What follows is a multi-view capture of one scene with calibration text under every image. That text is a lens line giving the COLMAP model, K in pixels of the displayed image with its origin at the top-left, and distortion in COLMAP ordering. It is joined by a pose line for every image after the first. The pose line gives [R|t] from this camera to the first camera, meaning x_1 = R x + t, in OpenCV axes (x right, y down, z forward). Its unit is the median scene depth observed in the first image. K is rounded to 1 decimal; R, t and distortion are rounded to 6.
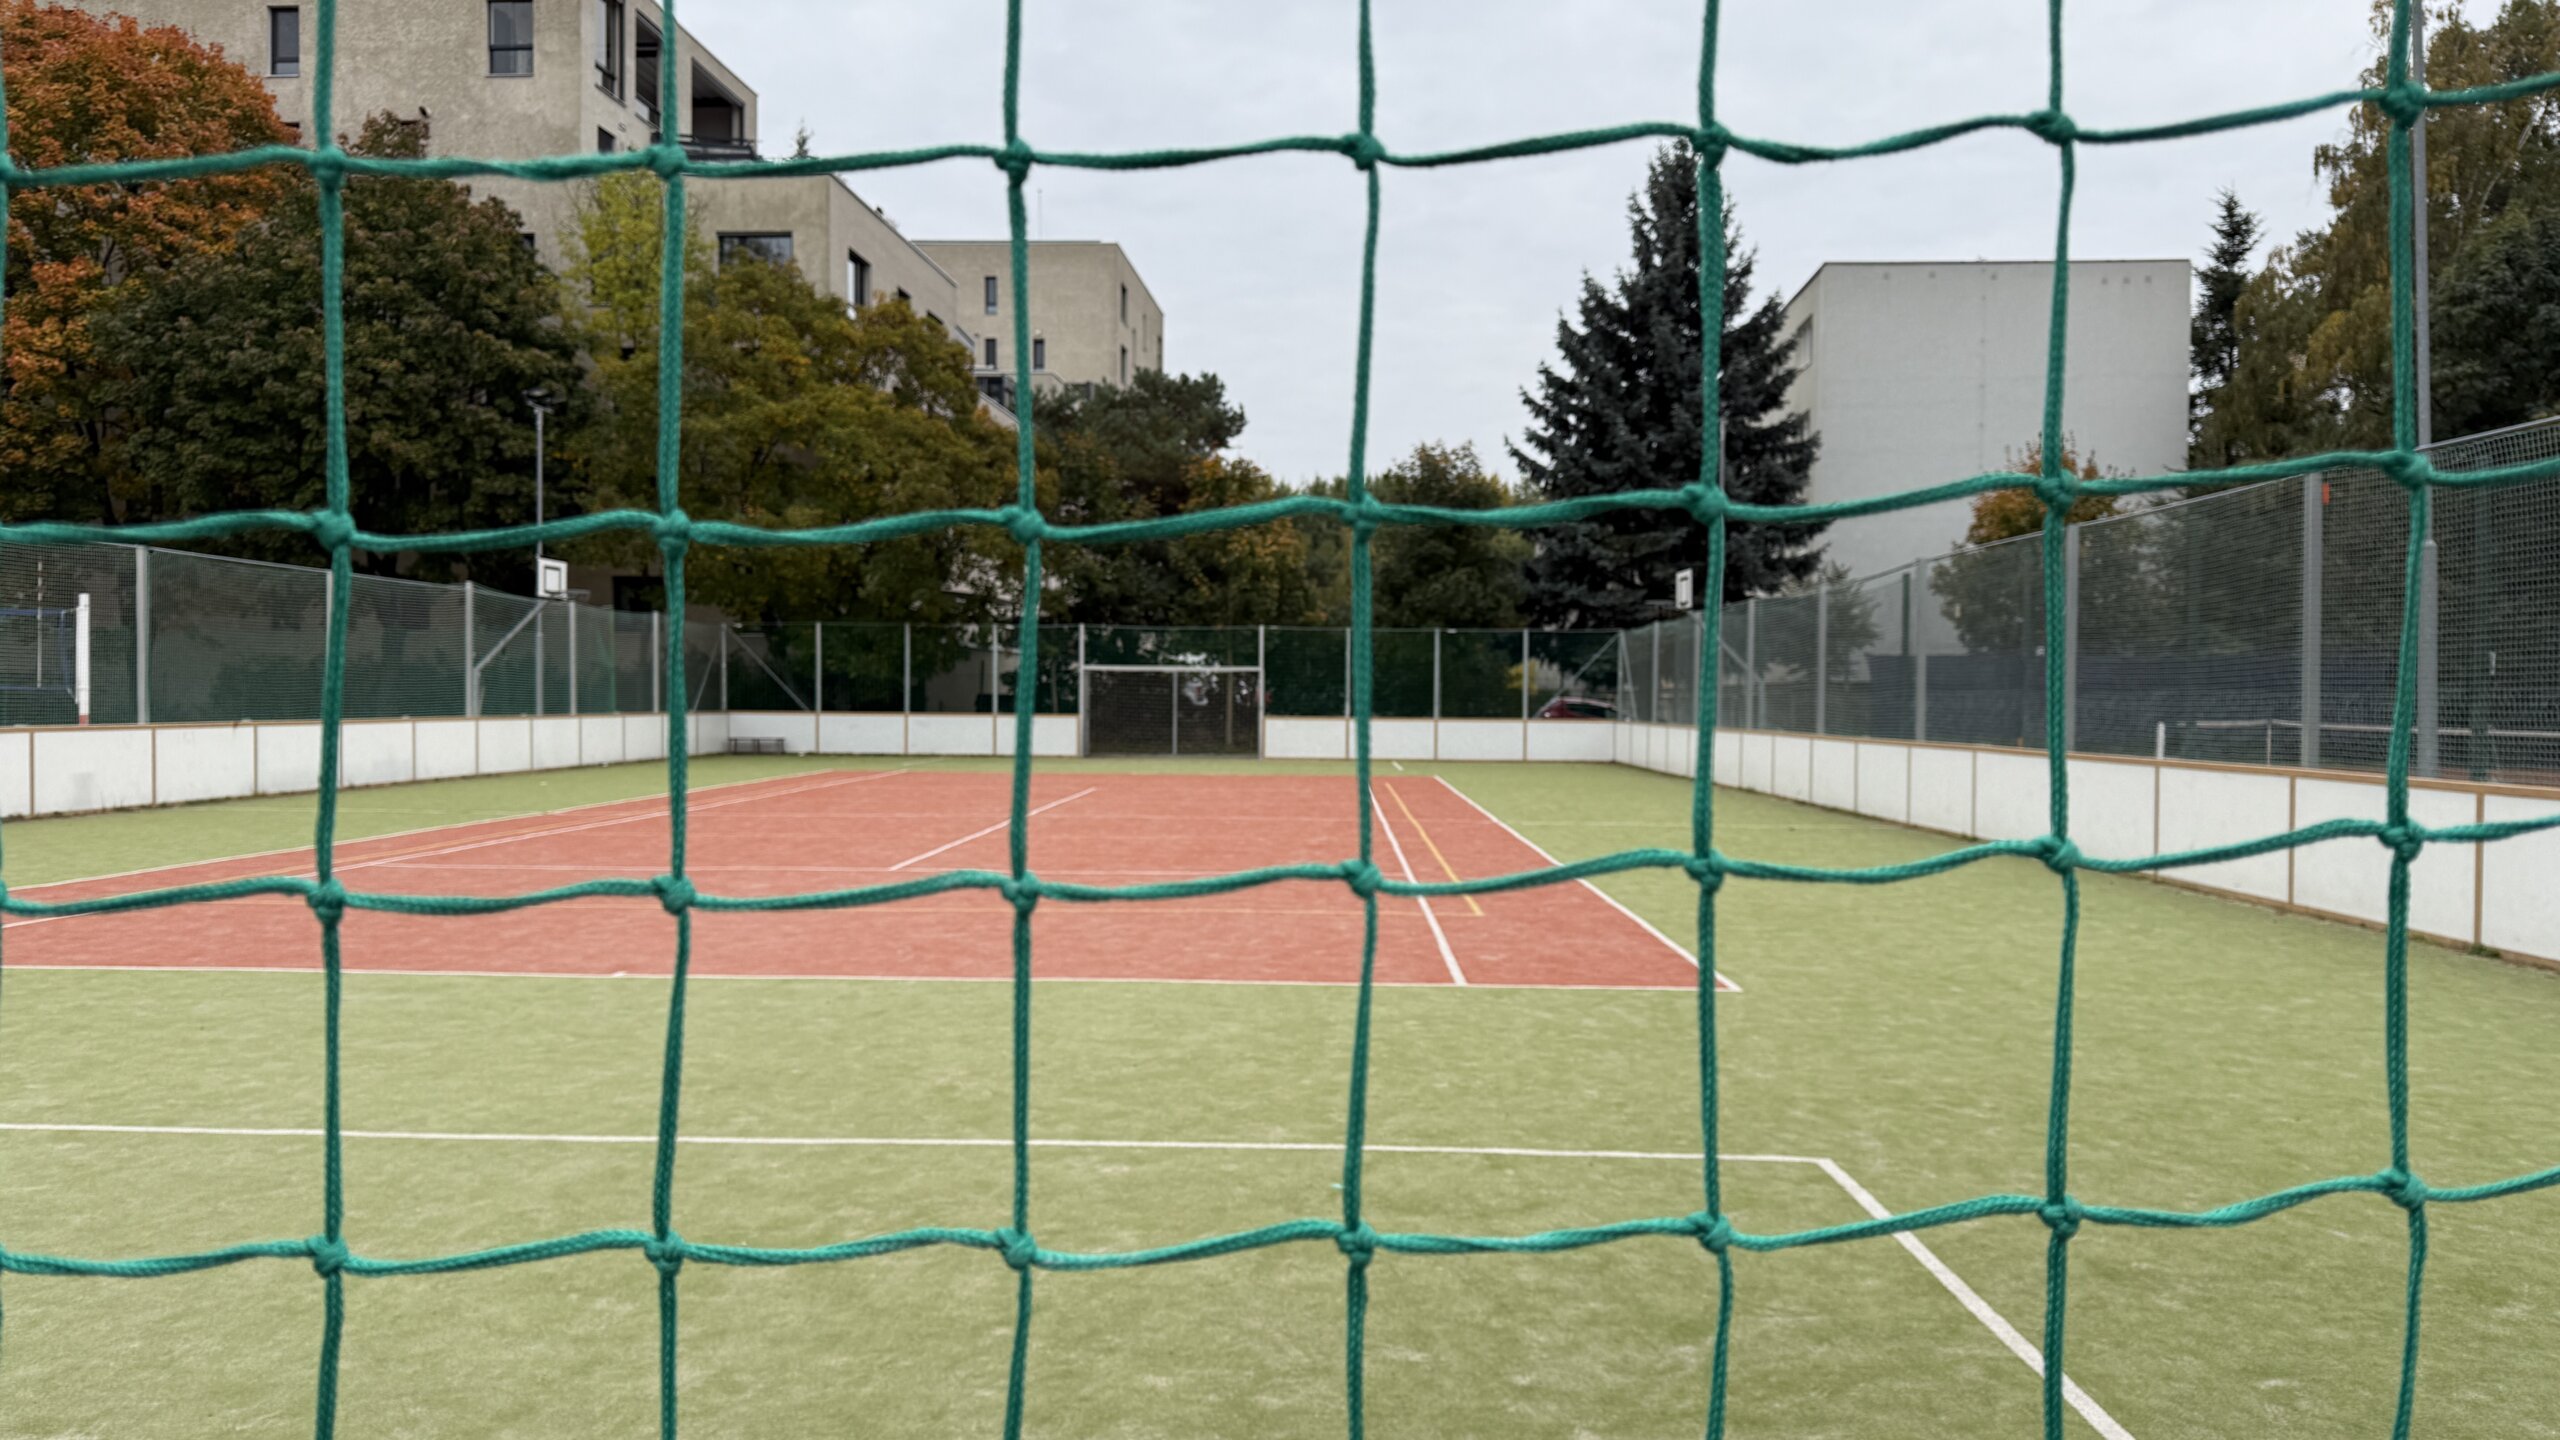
lens RADIAL K [[1783.6, 0, 1312.2], [0, 1783.6, 763.4], [0, 0, 1]] dist [0.001364, -0.030118]
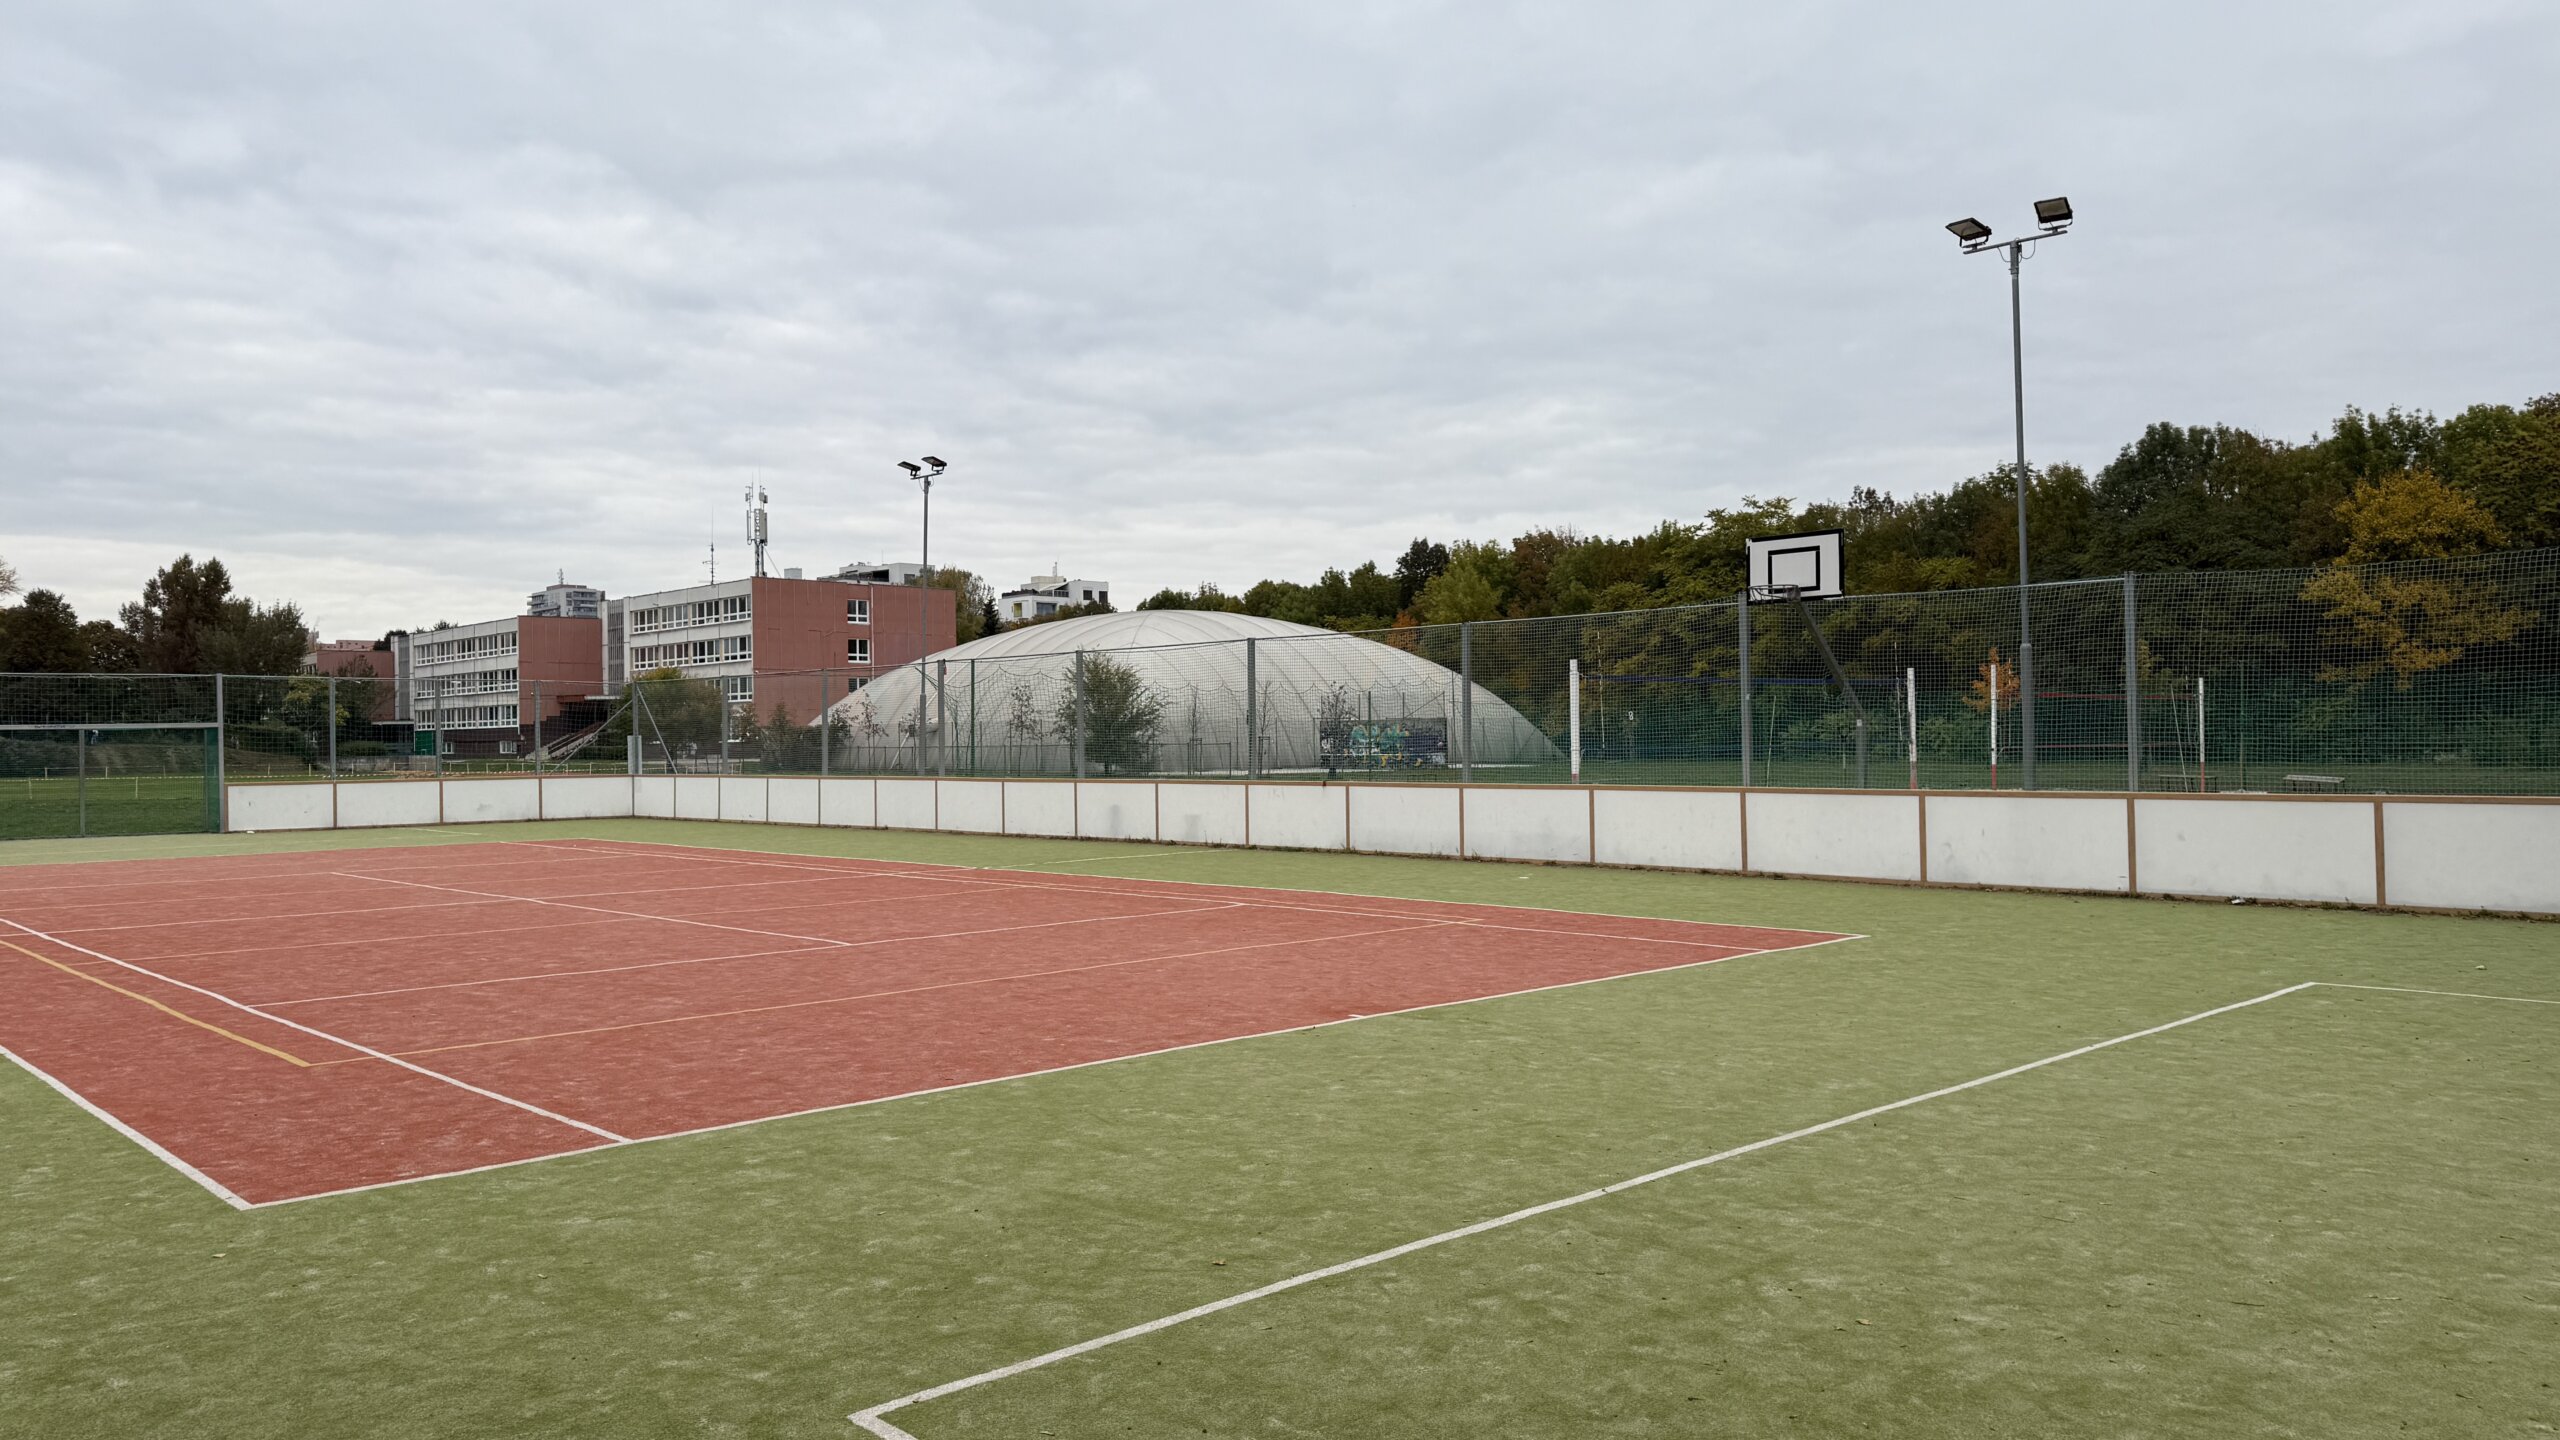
lens RADIAL K [[1756.0, 0, 1279.5], [0, 1756.0, 739.7], [0, 0, 1]] dist [0.120508, -0.184702]
pose [[-0.724576, -0.000747, -0.689195, 0.095587], [-0.019408, 0.999625, 0.019321, -0.039361], [0.688922, 0.027375, -0.724318, 0.994579]]
